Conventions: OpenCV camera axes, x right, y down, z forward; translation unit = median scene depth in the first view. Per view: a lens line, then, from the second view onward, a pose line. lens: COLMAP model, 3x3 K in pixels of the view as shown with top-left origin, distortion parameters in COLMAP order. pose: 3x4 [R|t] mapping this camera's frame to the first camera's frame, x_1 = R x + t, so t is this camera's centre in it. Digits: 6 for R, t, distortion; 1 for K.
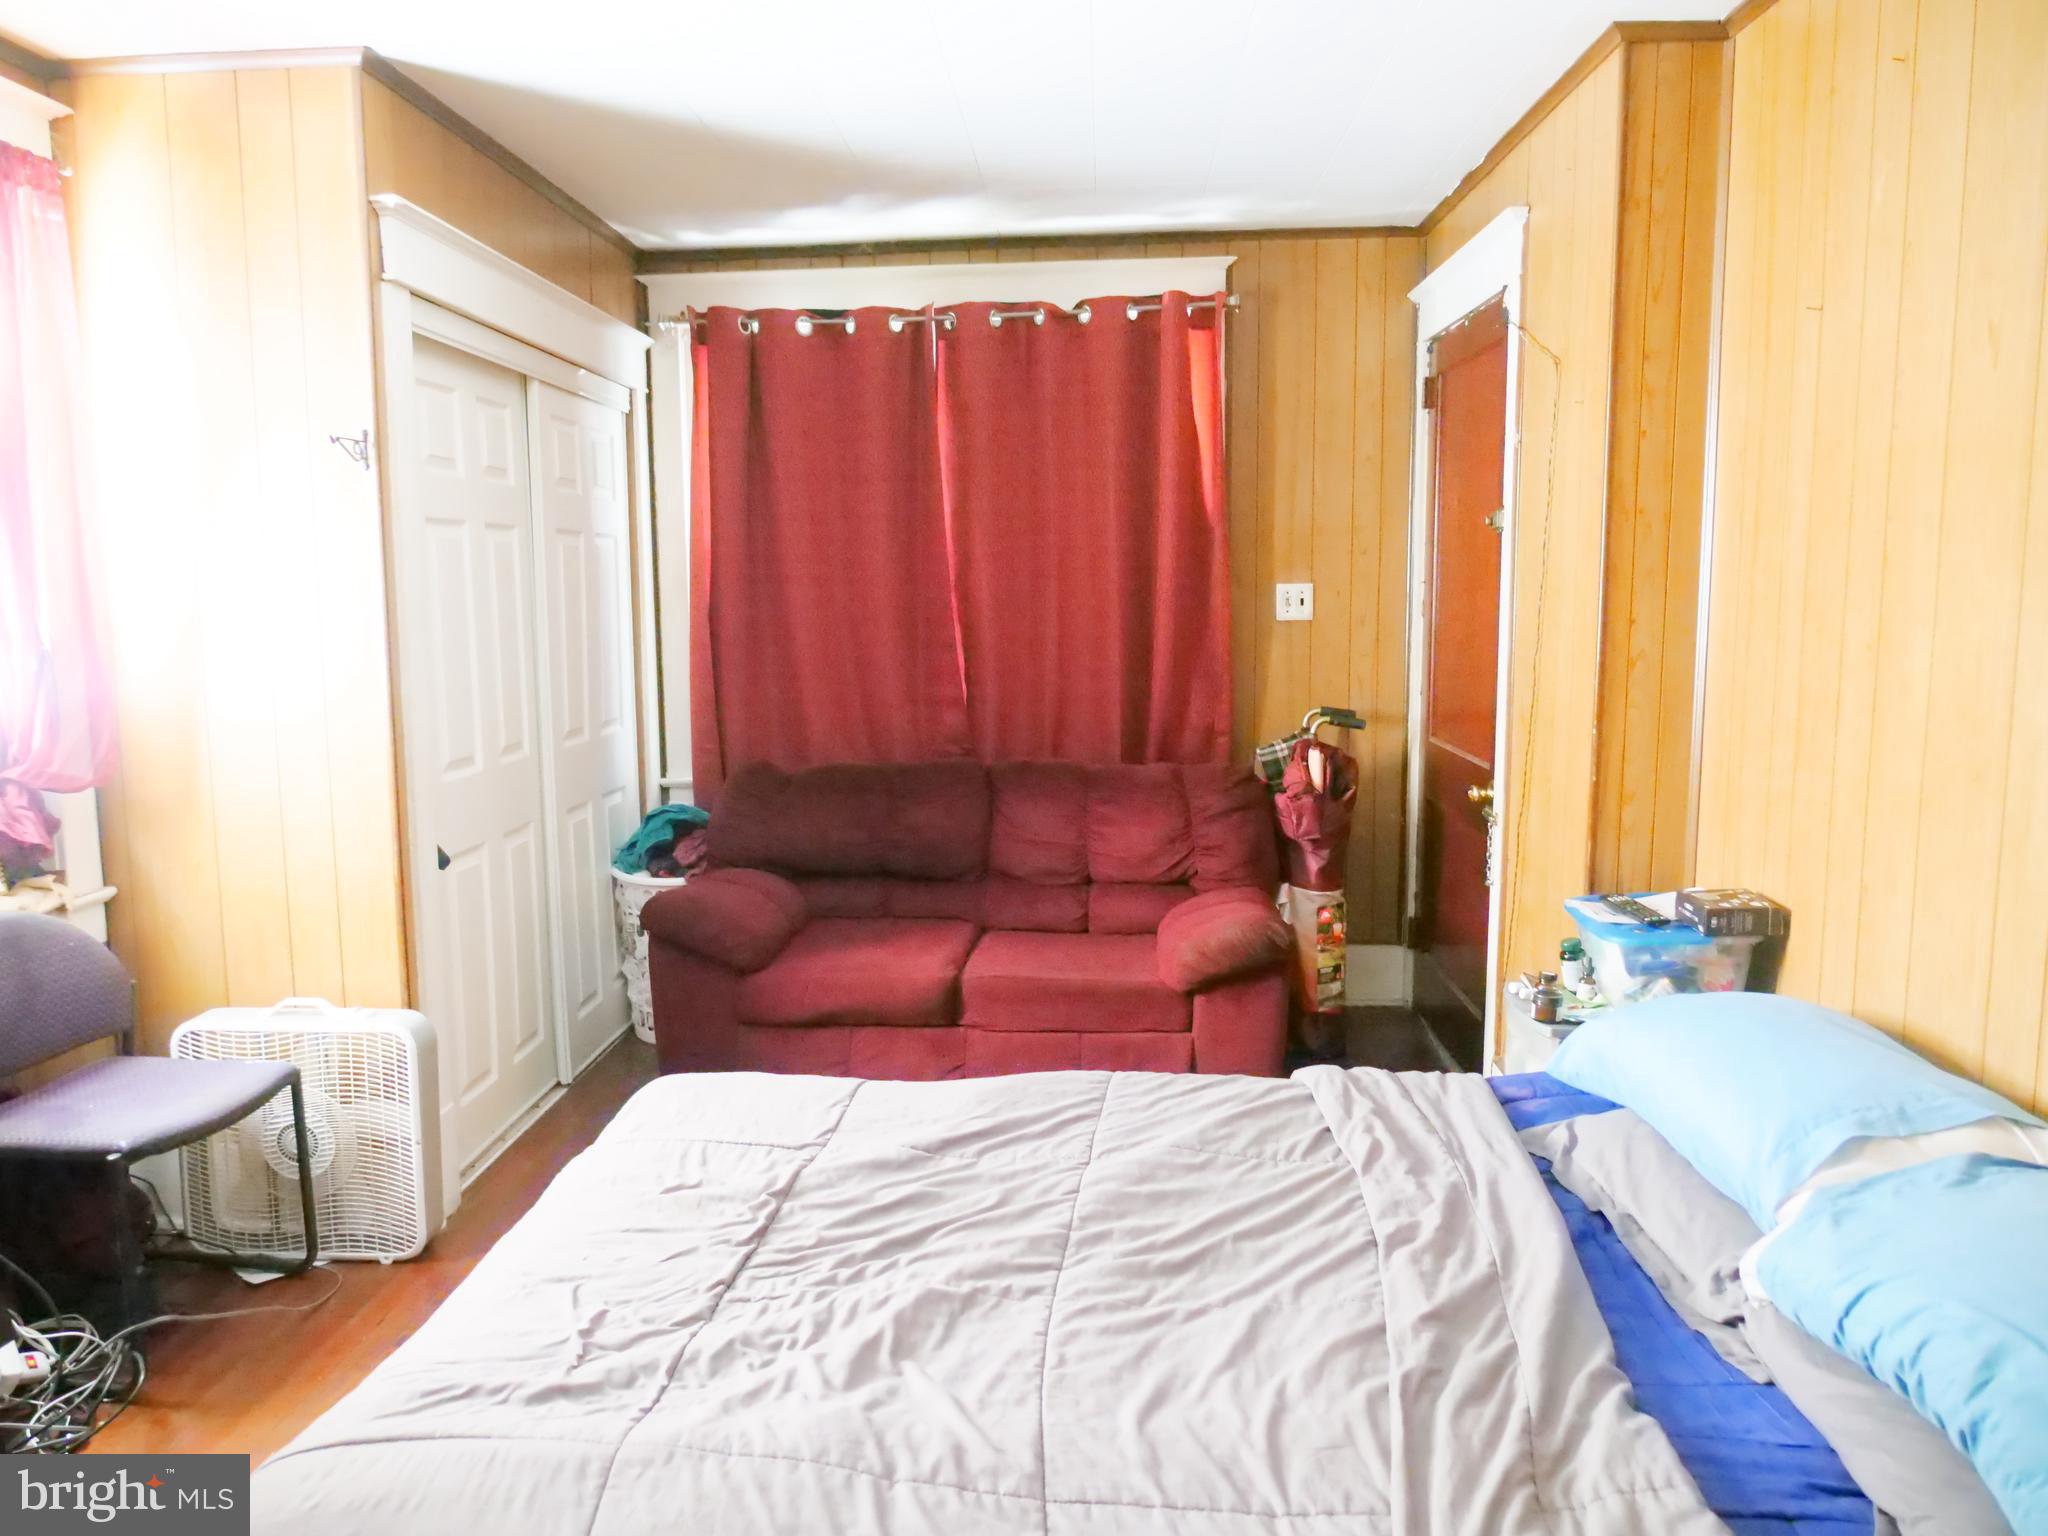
lens RADIAL K [[1471.2, 0, 1018.6], [0, 1471.2, 762.0], [0, 0, 1]] dist [-0.033025, 0.015354]
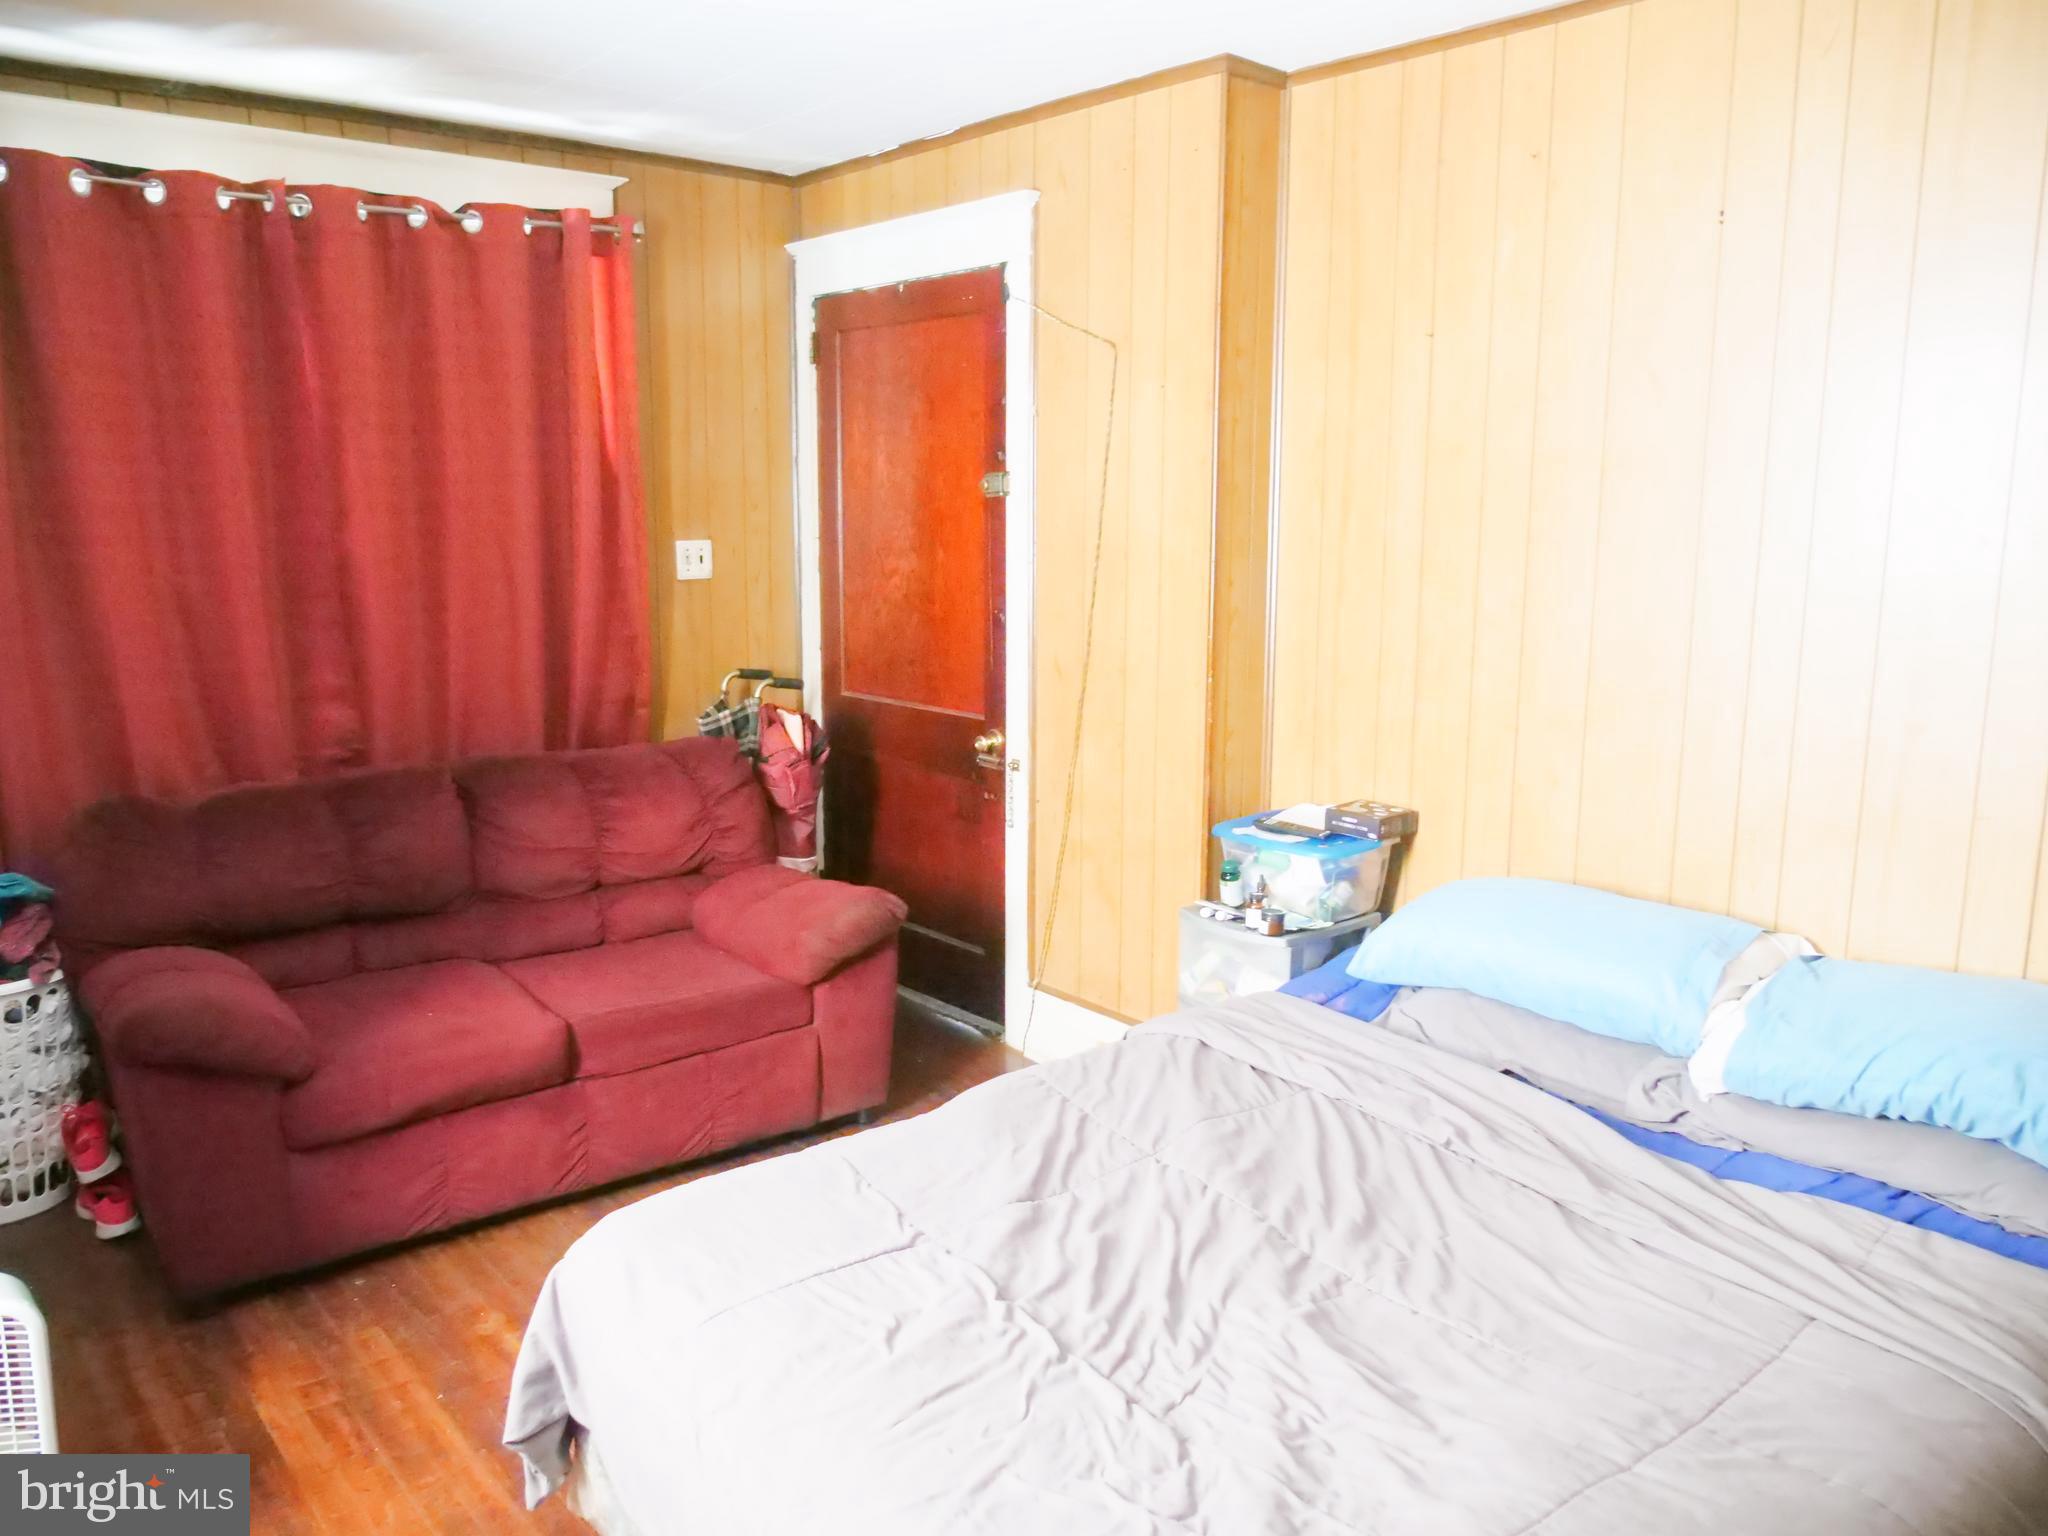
lens RADIAL K [[1471.2, 0, 1020.5], [0, 1471.2, 764.8], [0, 0, 1]] dist [-0.033025, 0.015354]
pose [[0.720554, -0.109722, 0.684662, -0.342610], [0.076600, 0.993953, 0.078673, -0.038388], [-0.689155, -0.004243, 0.724602, 0.181302]]
